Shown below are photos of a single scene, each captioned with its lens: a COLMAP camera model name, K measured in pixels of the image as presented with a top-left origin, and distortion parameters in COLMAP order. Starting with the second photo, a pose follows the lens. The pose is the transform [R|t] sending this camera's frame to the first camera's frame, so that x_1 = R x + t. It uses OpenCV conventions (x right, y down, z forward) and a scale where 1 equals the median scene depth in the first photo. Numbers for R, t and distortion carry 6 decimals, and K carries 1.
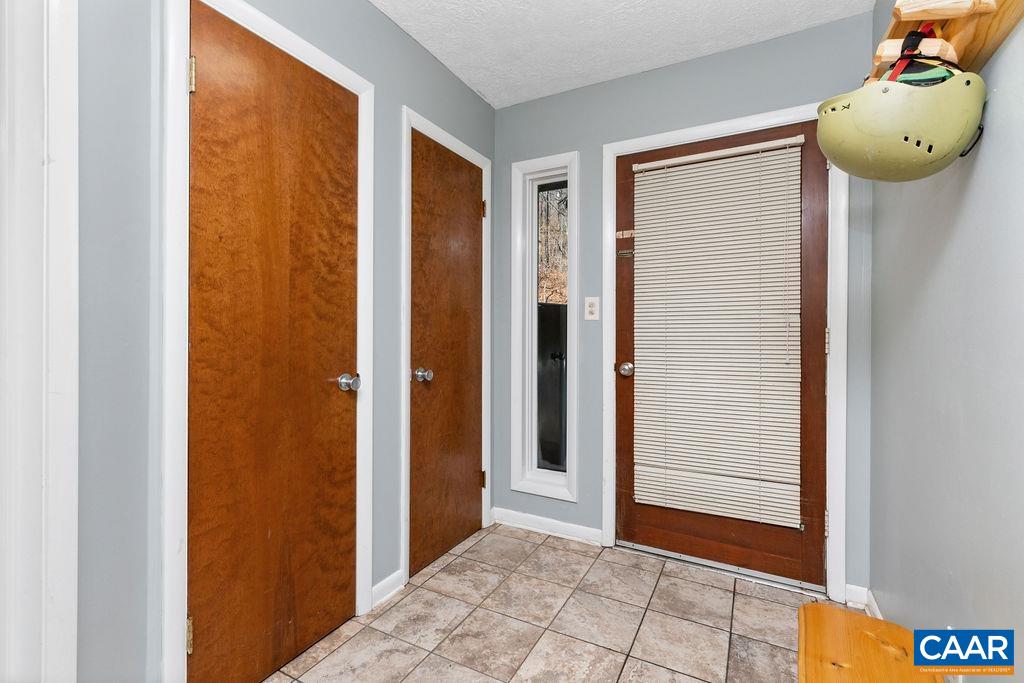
lens RADIAL K [[455.3, 0, 517.2], [0, 455.3, 328.7], [0, 0, 1]] dist [0.001423, 0.000087]
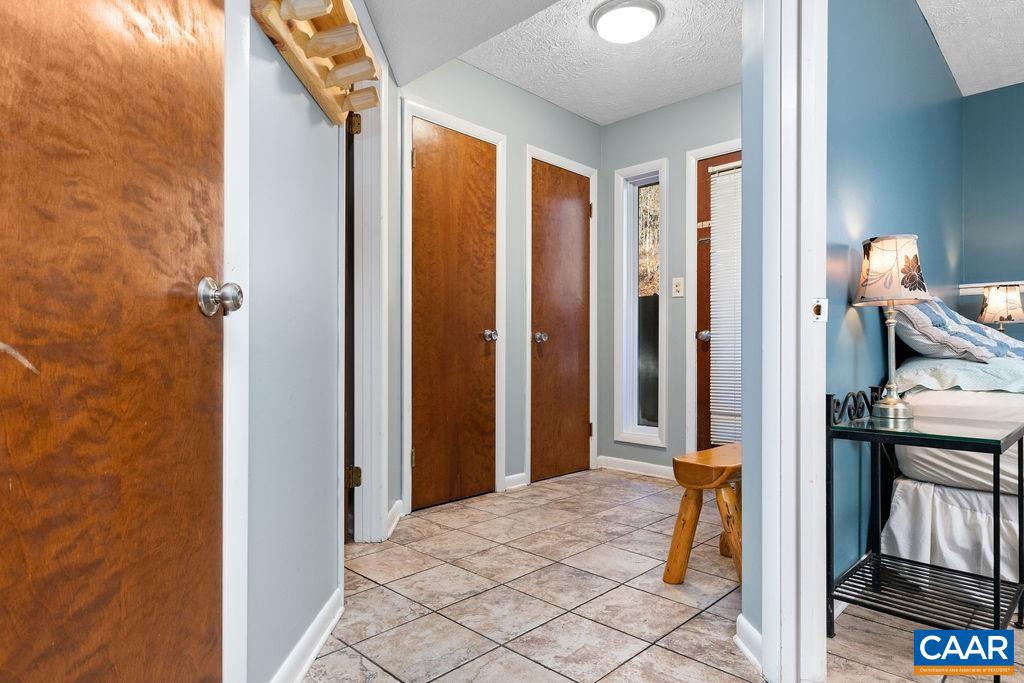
lens RADIAL K [[576.1, 0, 512.0], [0, 576.1, 341.5], [0, 0, 1]] dist [0.001019, 0.000127]
pose [[0.958254, -0.003036, -0.285901, 0.234266], [0.001909, 0.999989, -0.004221, 0.137935], [0.285911, 0.003499, 0.958250, -0.775028]]
